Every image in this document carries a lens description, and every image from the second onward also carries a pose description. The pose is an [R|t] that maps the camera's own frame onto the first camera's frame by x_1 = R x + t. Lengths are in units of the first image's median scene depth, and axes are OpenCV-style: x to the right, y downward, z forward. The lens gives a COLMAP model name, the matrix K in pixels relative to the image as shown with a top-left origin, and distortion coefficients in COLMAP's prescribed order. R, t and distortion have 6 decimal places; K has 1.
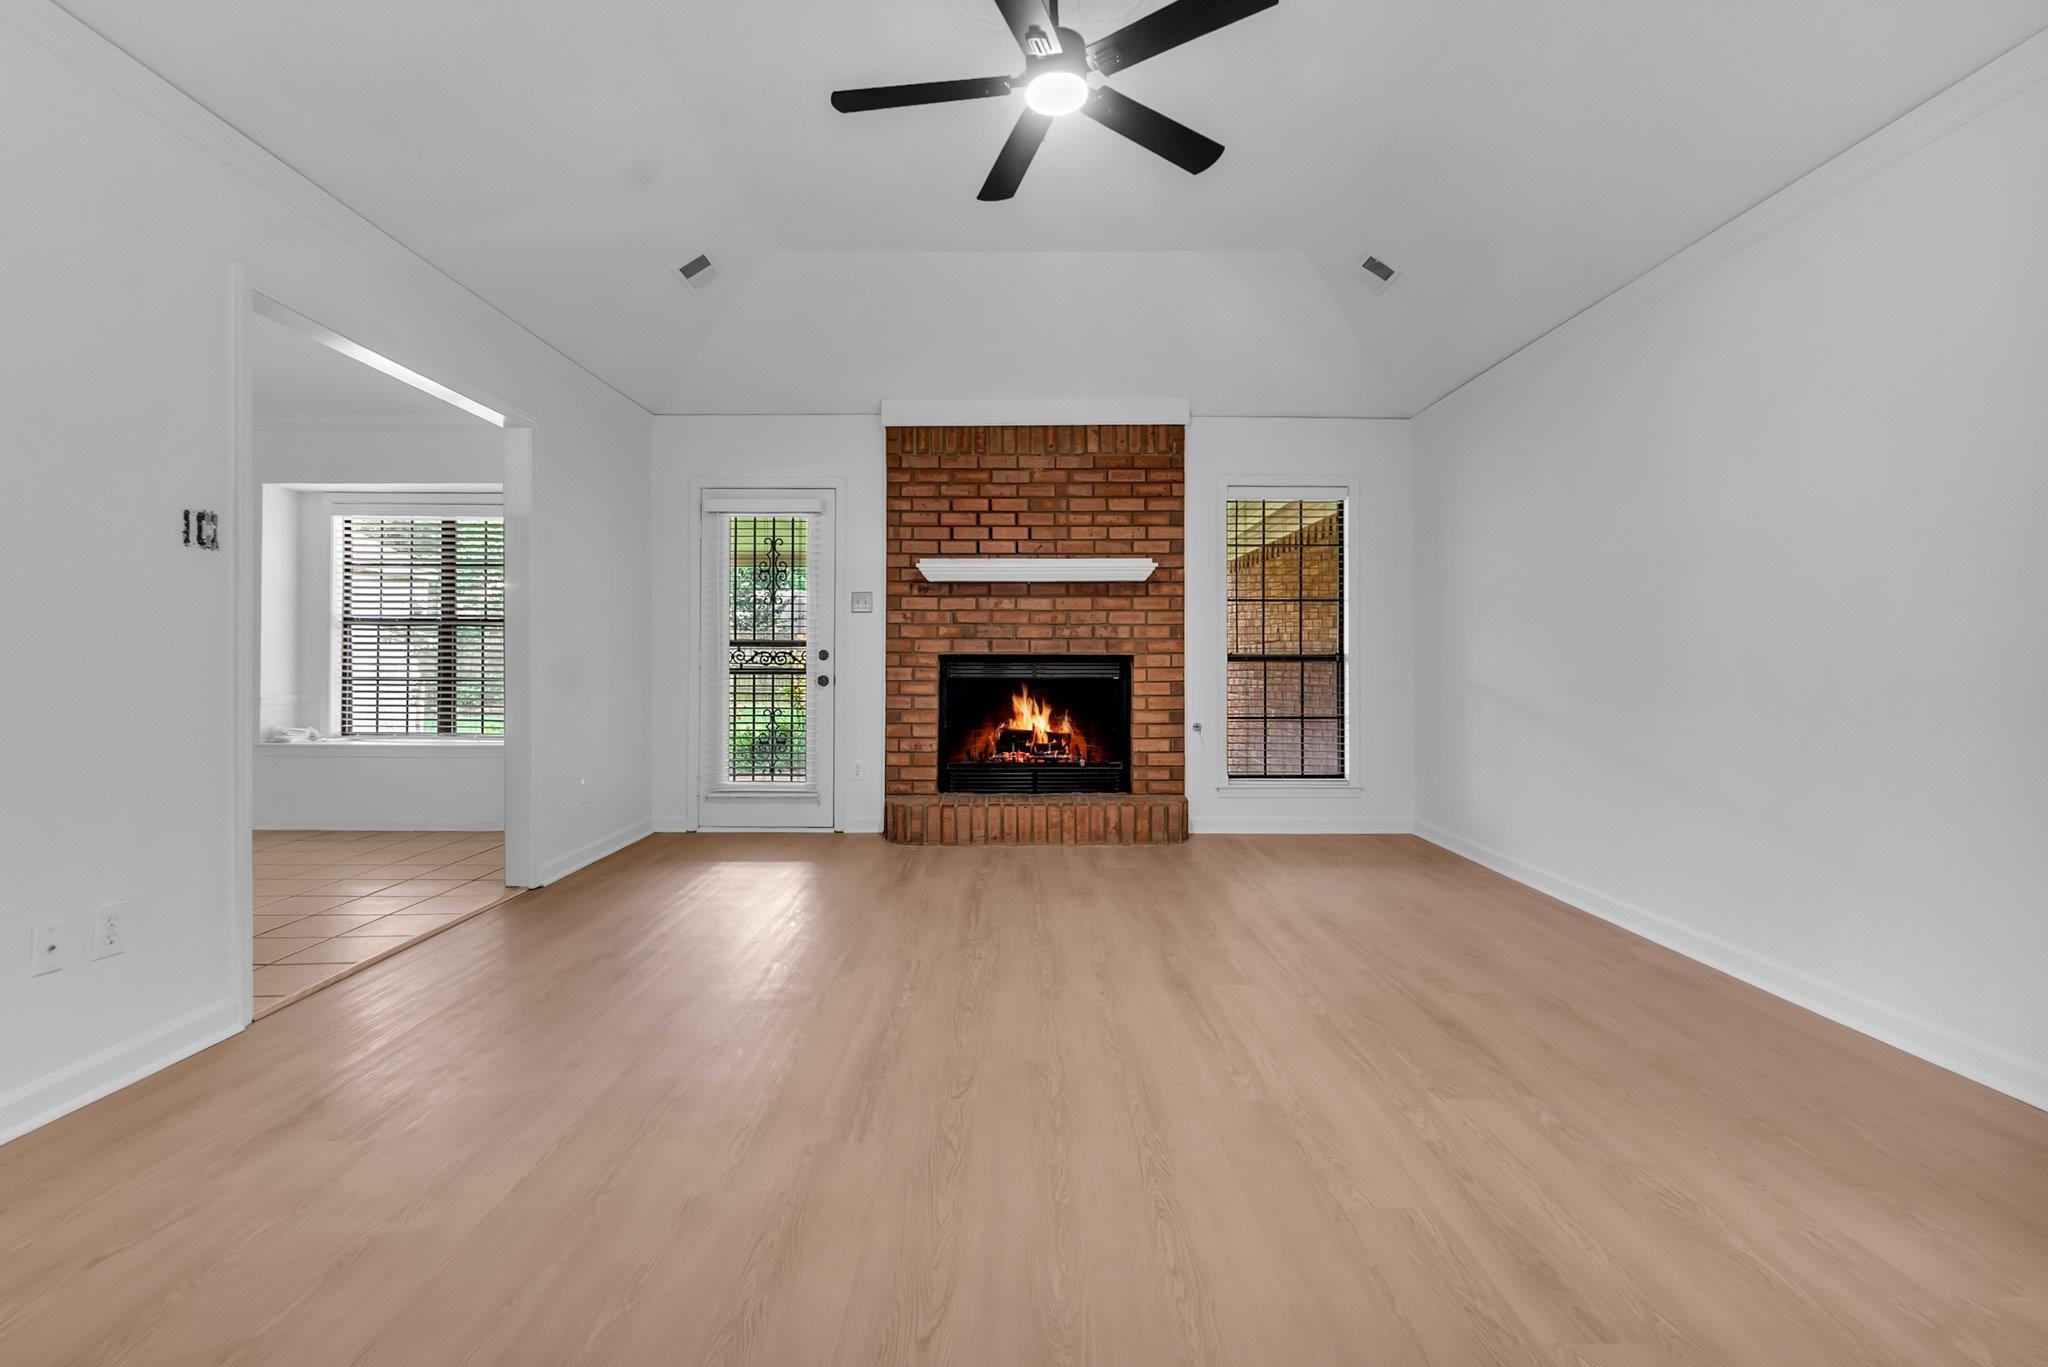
lens RADIAL K [[912.9, 0, 1023.3], [0, 912.9, 642.2], [0, 0, 1]] dist [-0.001257, -0.000286]
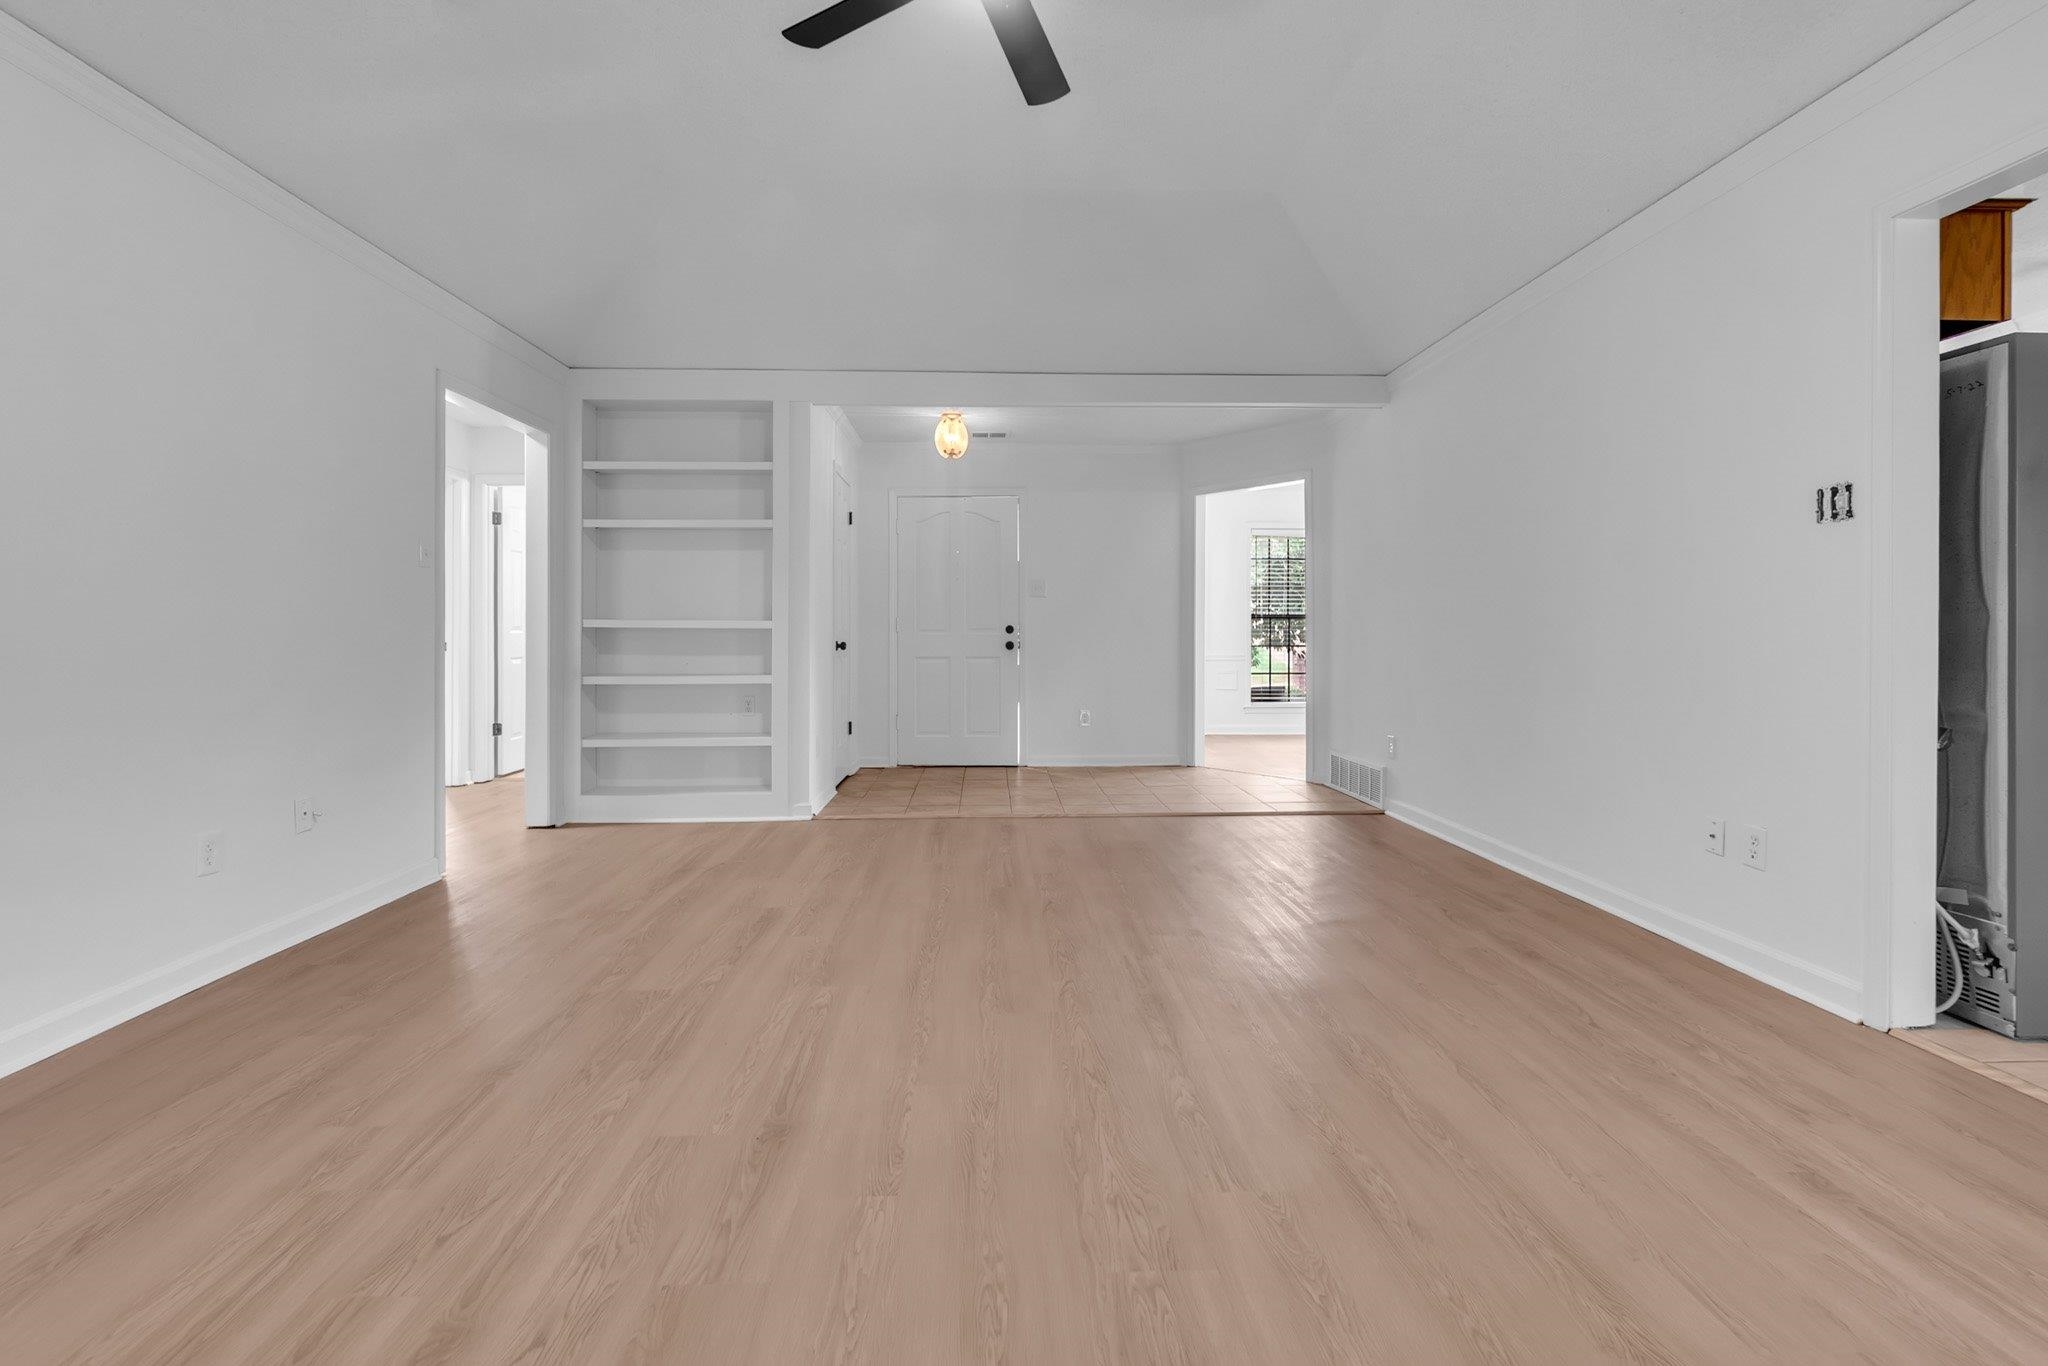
lens RADIAL K [[912.9, 0, 1023.3], [0, 912.9, 641.7], [0, 0, 1]] dist [-0.001257, -0.000286]
pose [[-0.999558, -0.004918, -0.029321, 0.024291], [-0.004612, 0.999934, -0.010491, 0.043441], [0.029370, -0.010352, -0.999515, 1.943988]]
